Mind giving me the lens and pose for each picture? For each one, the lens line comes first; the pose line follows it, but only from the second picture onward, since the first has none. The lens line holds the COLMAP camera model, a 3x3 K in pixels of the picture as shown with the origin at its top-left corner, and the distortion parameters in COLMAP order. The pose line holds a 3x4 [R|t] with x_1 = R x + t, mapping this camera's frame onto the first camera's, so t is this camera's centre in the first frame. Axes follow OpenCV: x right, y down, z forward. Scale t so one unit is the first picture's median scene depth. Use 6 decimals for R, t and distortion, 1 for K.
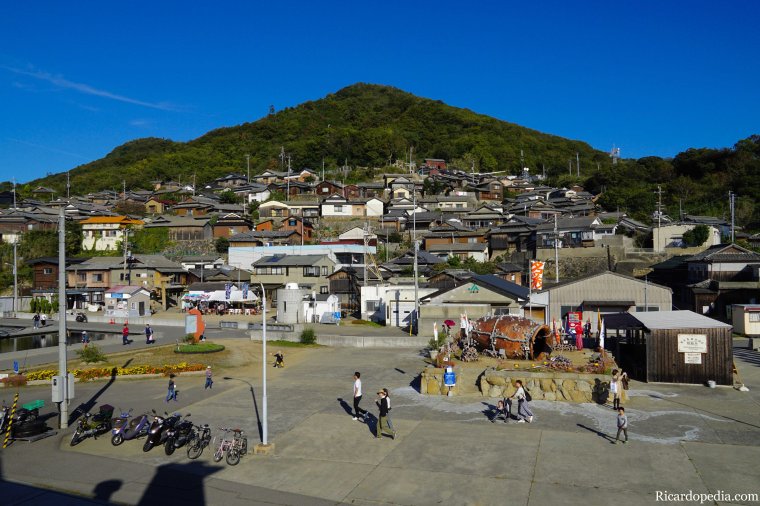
lens RADIAL K [[631.3, 0, 380.0], [0, 631.3, 253.0], [0, 0, 1]] dist [0.005032, 0.001218]
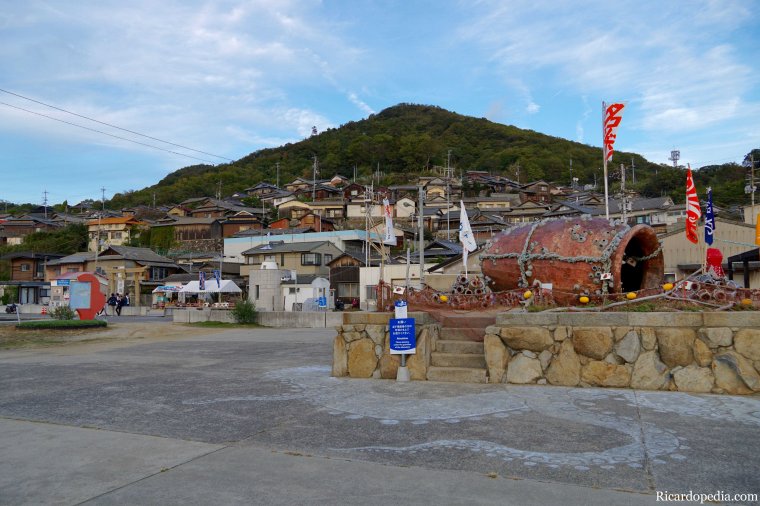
lens RADIAL K [[596.0, 0, 380.0], [0, 596.0, 253.0], [0, 0, 1]] dist [-0.005564, -0.000778]
pose [[0.995933, -0.008531, -0.089695, 0.033698], [0.003466, 0.998398, -0.056477, 0.044223], [0.090033, 0.055936, 0.994367, 0.167188]]
